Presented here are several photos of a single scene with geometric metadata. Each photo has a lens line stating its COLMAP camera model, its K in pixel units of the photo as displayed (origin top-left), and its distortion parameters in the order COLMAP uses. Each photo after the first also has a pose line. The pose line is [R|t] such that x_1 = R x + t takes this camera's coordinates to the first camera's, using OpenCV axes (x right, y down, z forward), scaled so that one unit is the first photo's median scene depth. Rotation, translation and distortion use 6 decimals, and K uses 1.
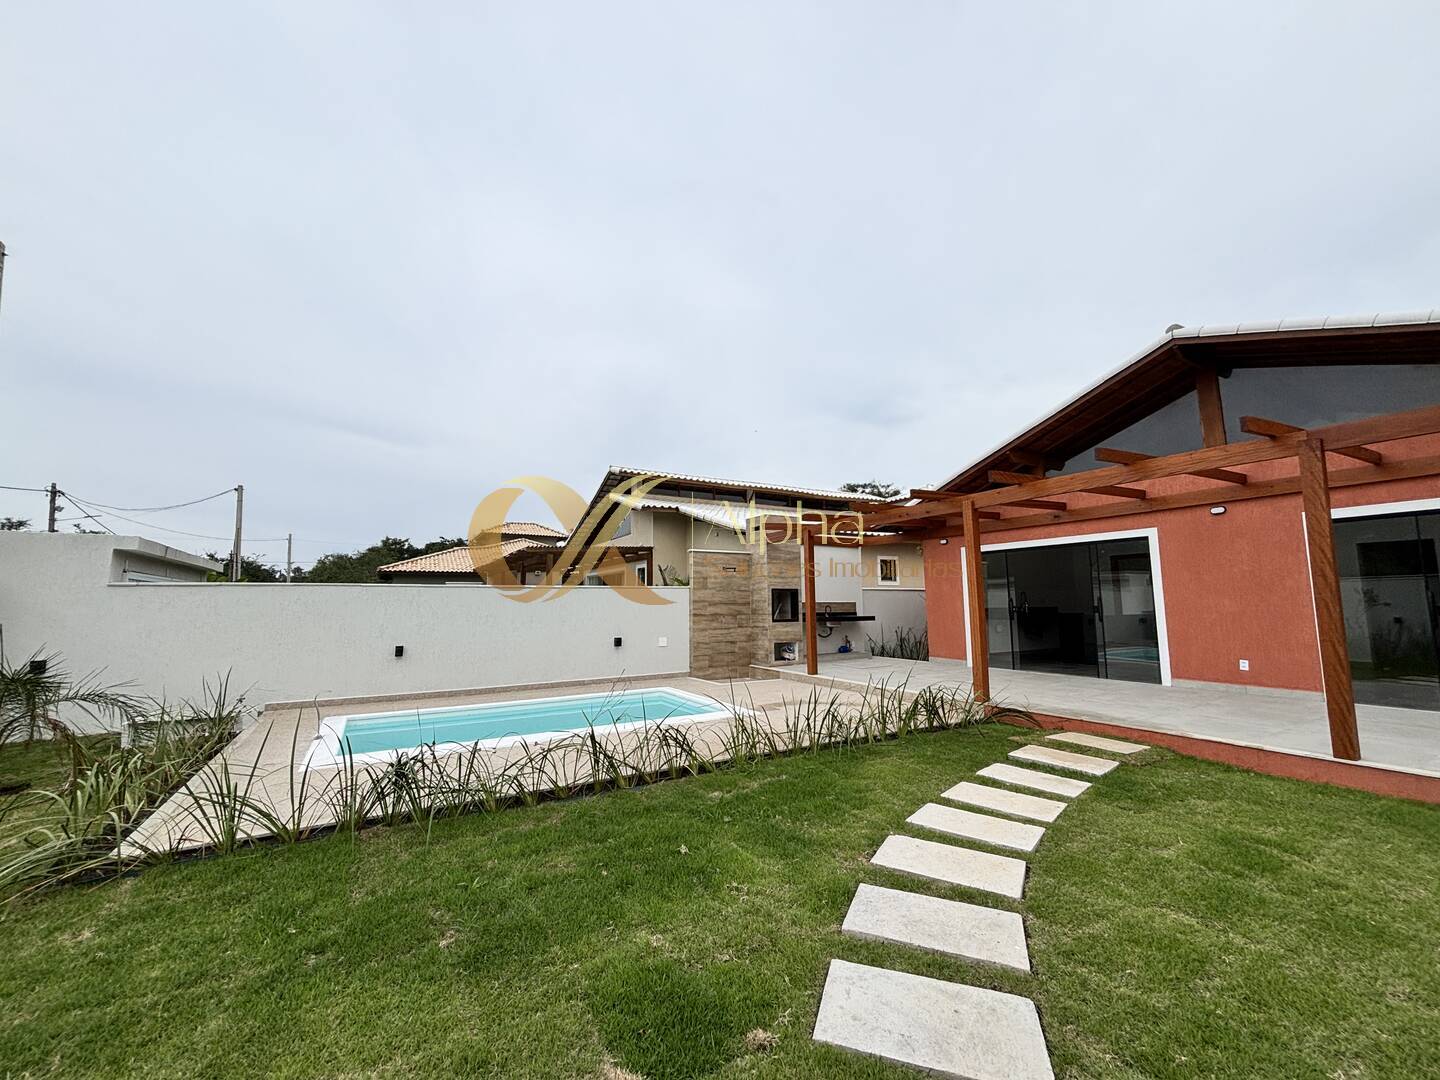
lens RADIAL K [[580.0, 0, 720.0], [0, 580.0, 540.0], [0, 0, 1]] dist [0.009143, -0.000127]
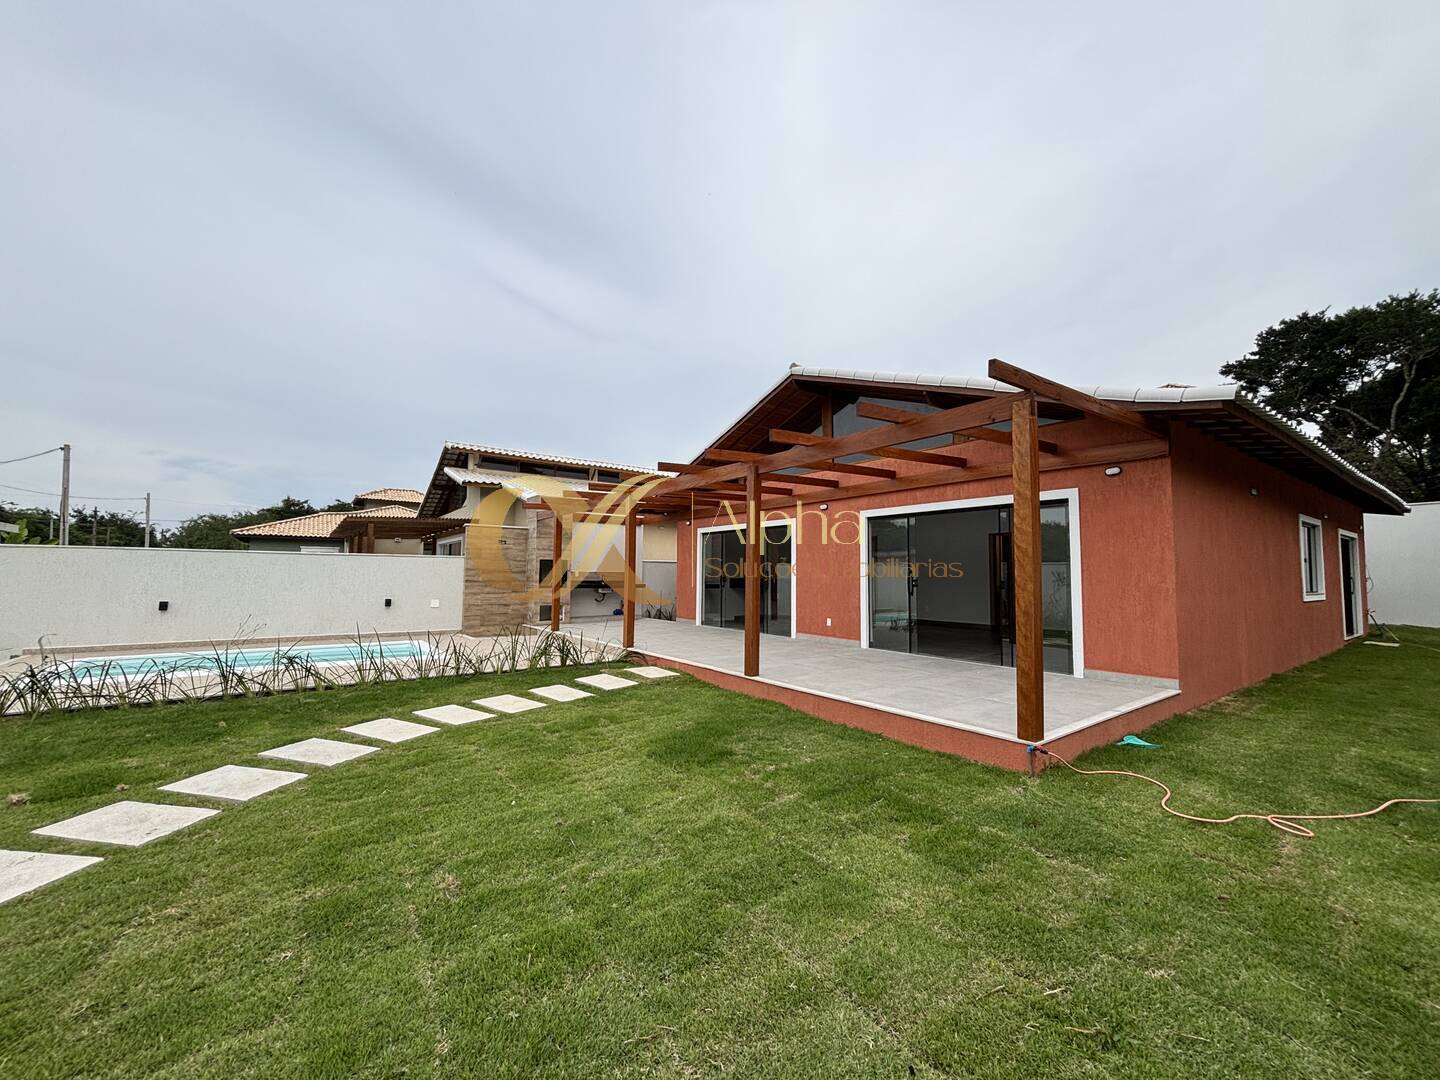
lens RADIAL K [[581.1, 0, 716.5], [0, 581.1, 536.3], [0, 0, 1]] dist [0.000733, -0.000135]
pose [[0.993830, 0.024258, 0.108230, 0.312117], [-0.028933, 0.998706, 0.041832, -0.021064], [-0.107075, -0.044706, 0.993245, -0.191290]]
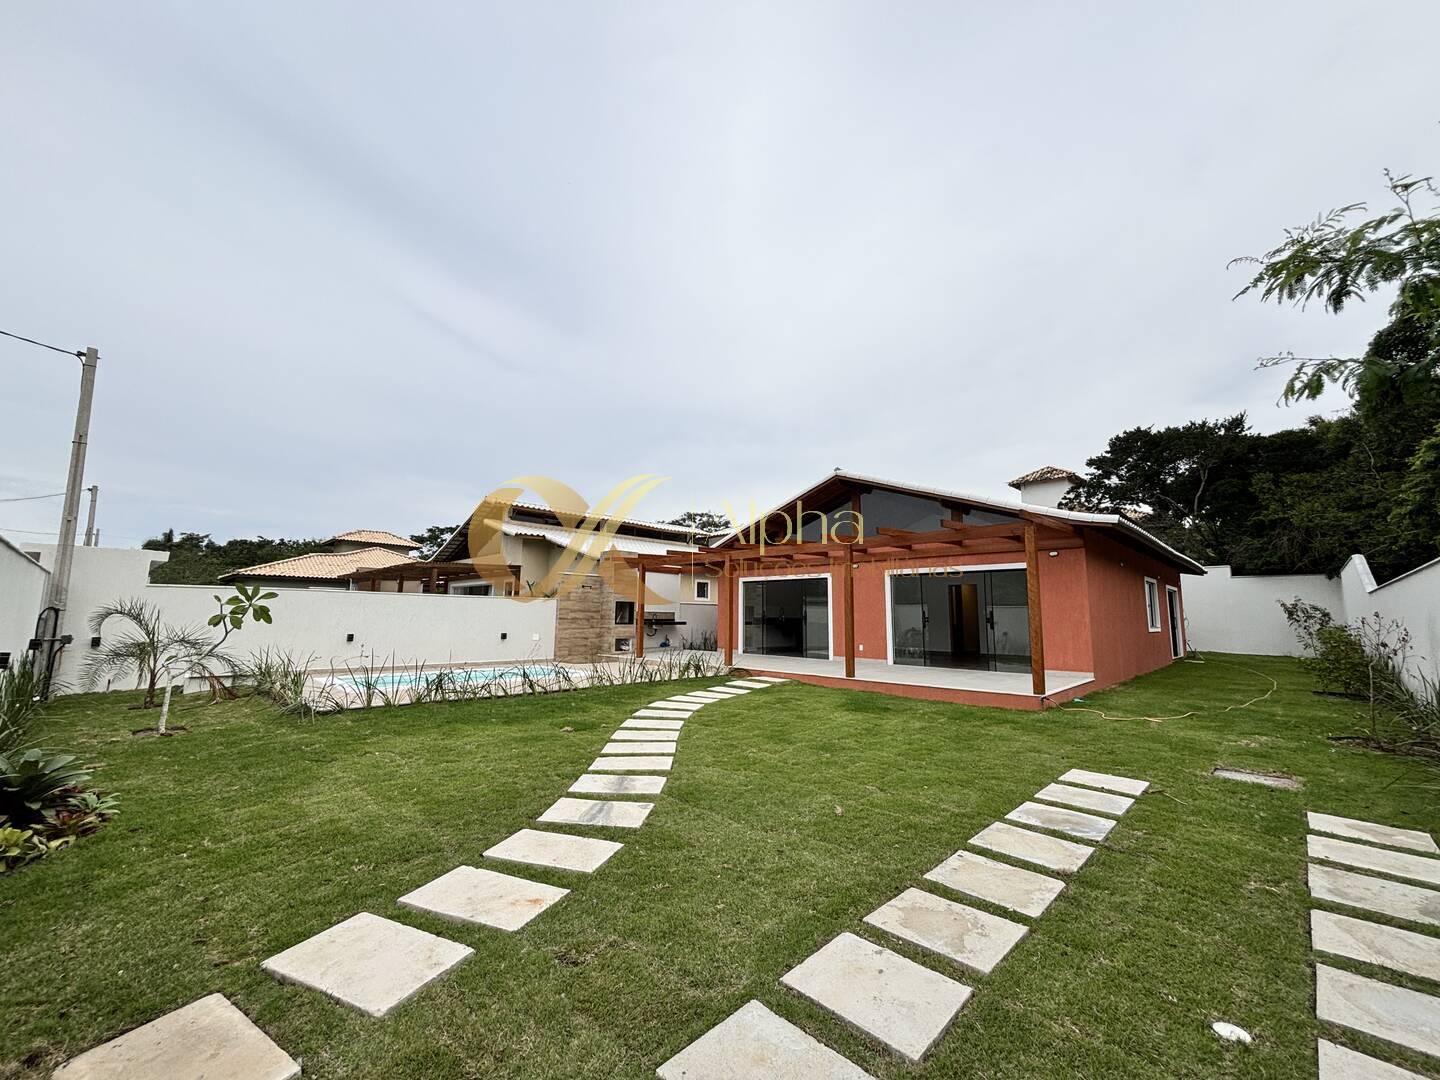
lens RADIAL K [[569.6, 0, 720.0], [0, 569.6, 540.0], [0, 0, 1]] dist [0.000112, -0.000153]
pose [[0.964328, 0.054004, 0.259144, -0.037290], [-0.047684, 0.998393, -0.030617, -0.038358], [-0.260381, 0.017168, 0.965353, -0.450065]]
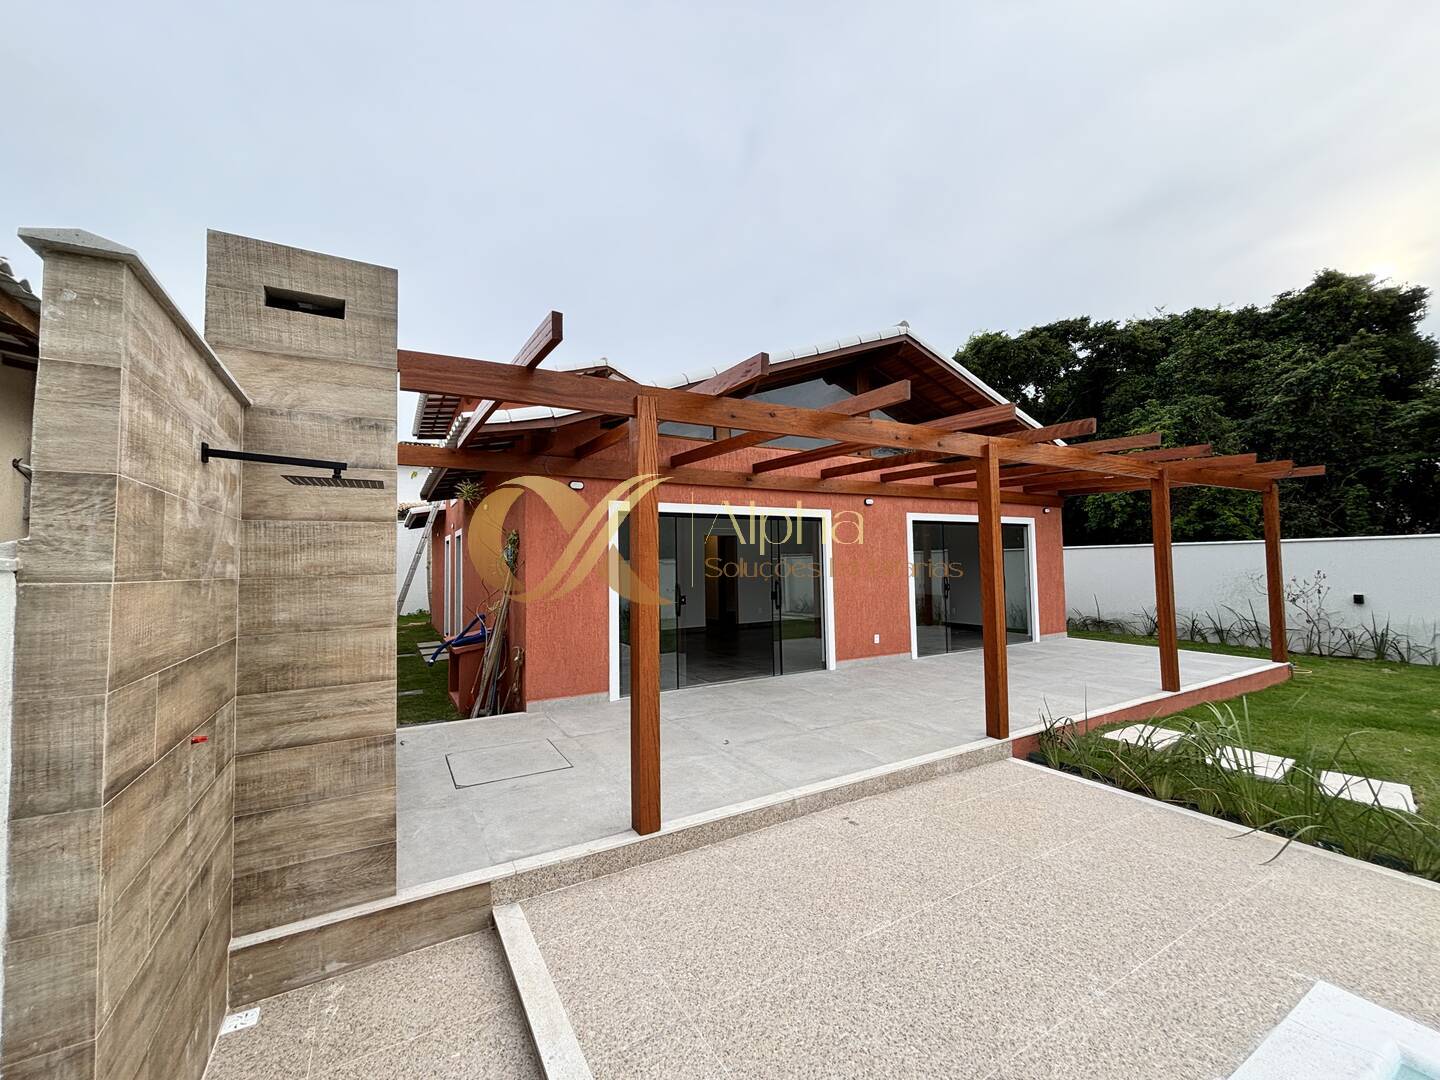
lens RADIAL K [[573.7, 0, 689.5], [0, 573.7, 539.9], [0, 0, 1]] dist [-0.000054, -0.000039]
pose [[0.017620, 0.065762, 0.997680, -0.153698], [-0.085295, 0.994296, -0.064032, 0.079797], [-0.996200, -0.083969, 0.023129, 0.866611]]
